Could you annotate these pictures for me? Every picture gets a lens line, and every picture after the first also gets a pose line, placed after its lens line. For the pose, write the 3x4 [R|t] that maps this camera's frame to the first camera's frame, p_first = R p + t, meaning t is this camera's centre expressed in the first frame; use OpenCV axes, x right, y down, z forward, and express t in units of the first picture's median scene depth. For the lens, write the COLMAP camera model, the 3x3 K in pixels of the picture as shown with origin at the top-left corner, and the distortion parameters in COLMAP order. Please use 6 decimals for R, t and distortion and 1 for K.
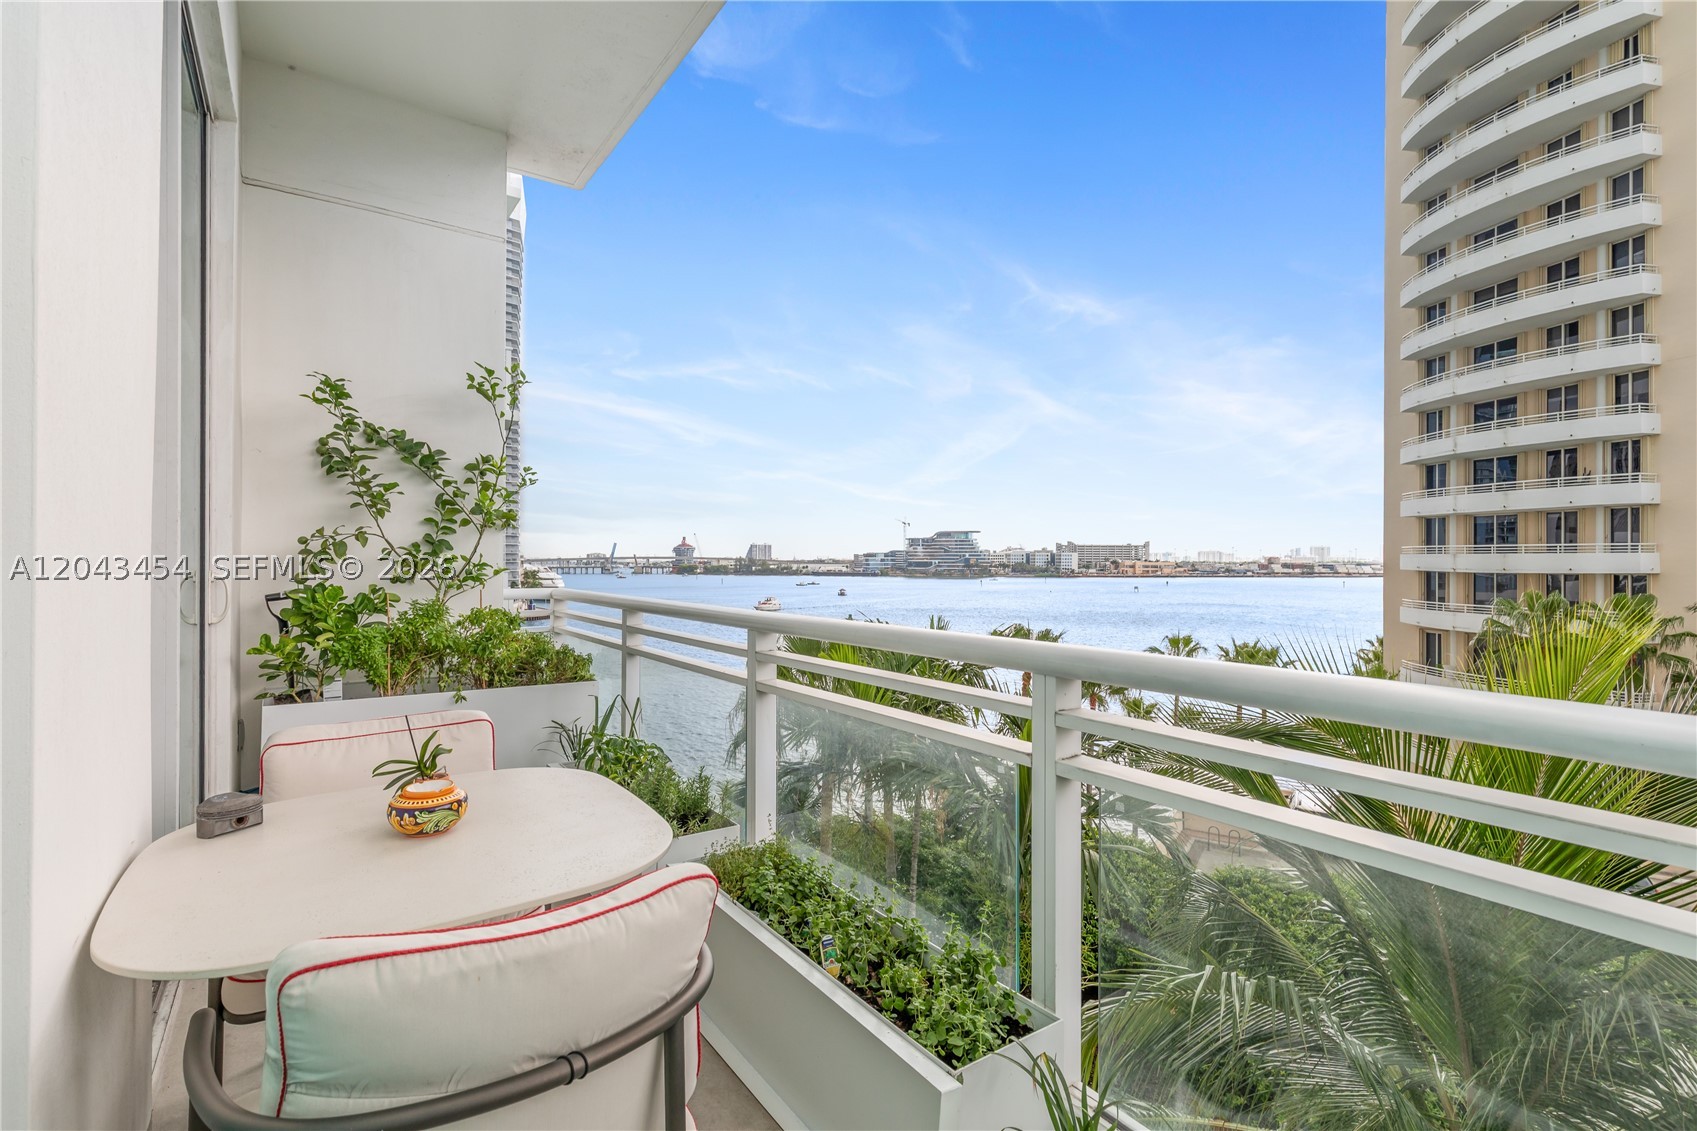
lens RADIAL K [[770.8, 0, 818.0], [0, 770.8, 556.0], [0, 0, 1]] dist [0.004917, 0.000273]
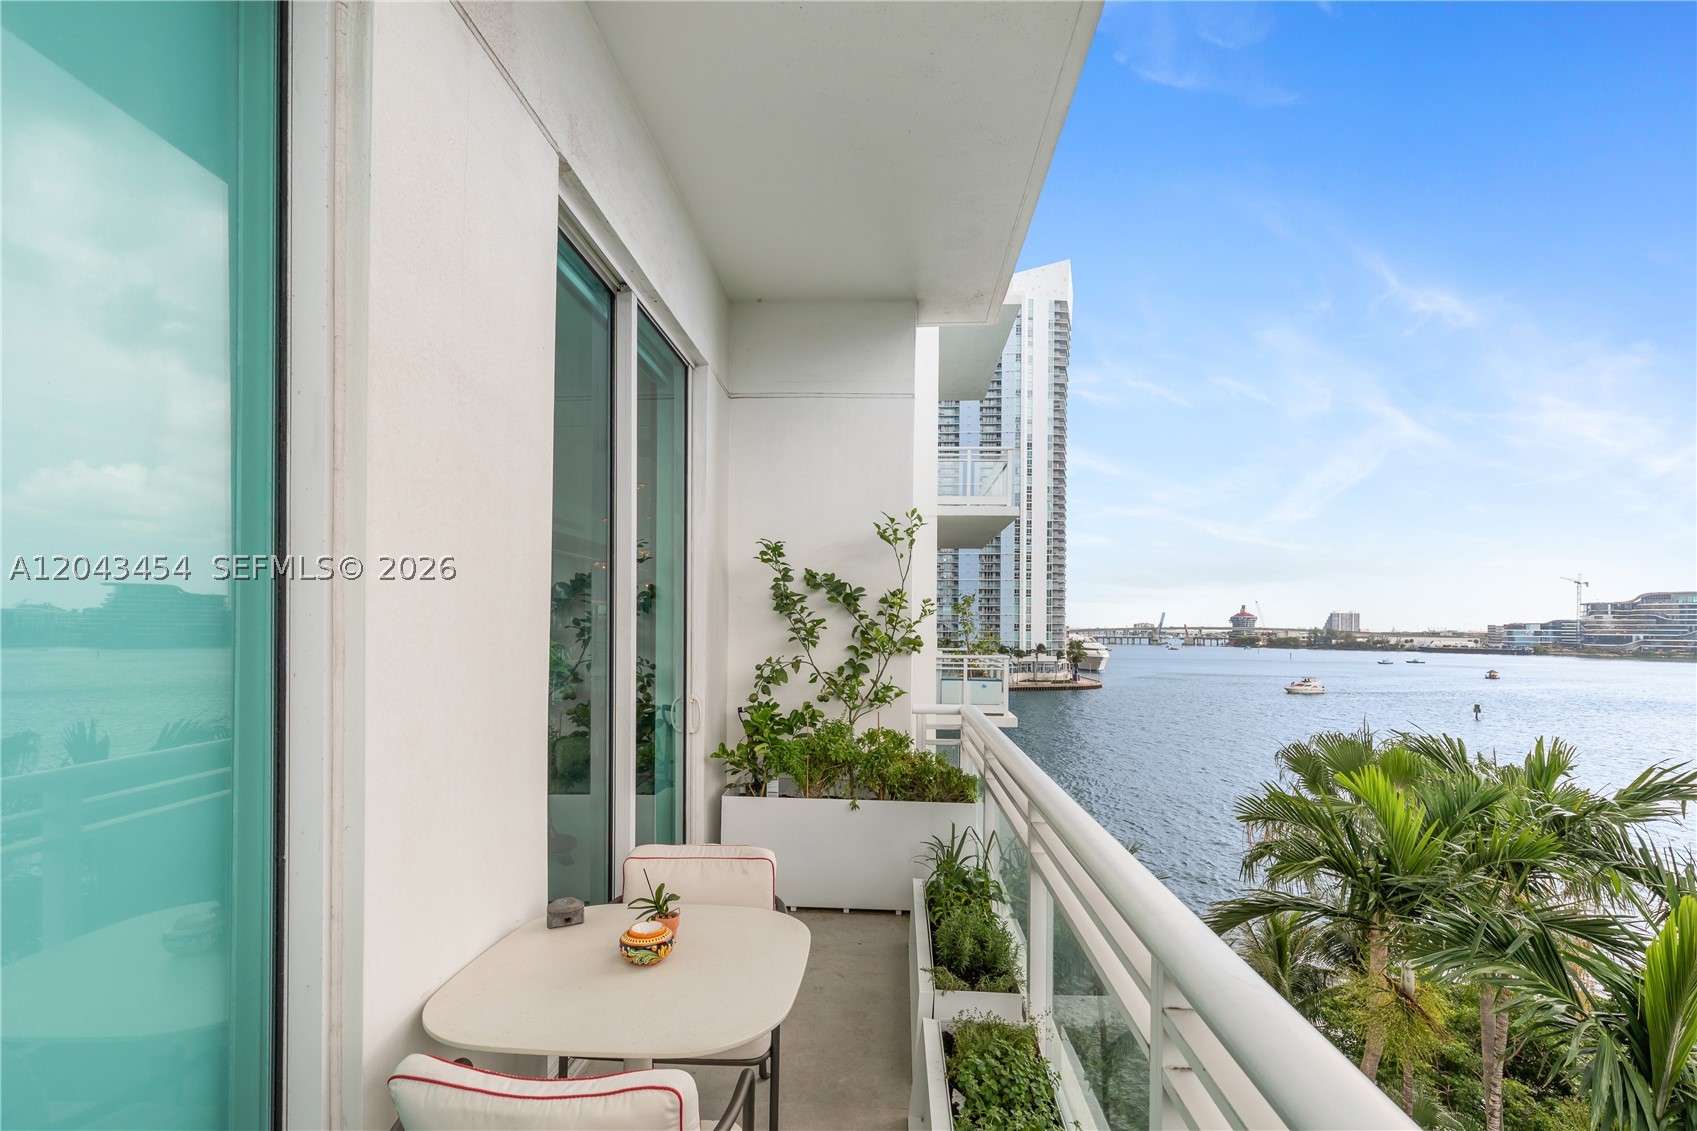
lens RADIAL K [[770.8, 0, 845.2], [0, 770.8, 628.2], [0, 0, 1]] dist [0.004917, 0.000273]
pose [[0.793232, 0.002347, -0.608915, 0.209455], [0.000581, 0.999989, 0.004611, -0.081346], [0.608919, -0.004011, 0.793222, 0.054038]]
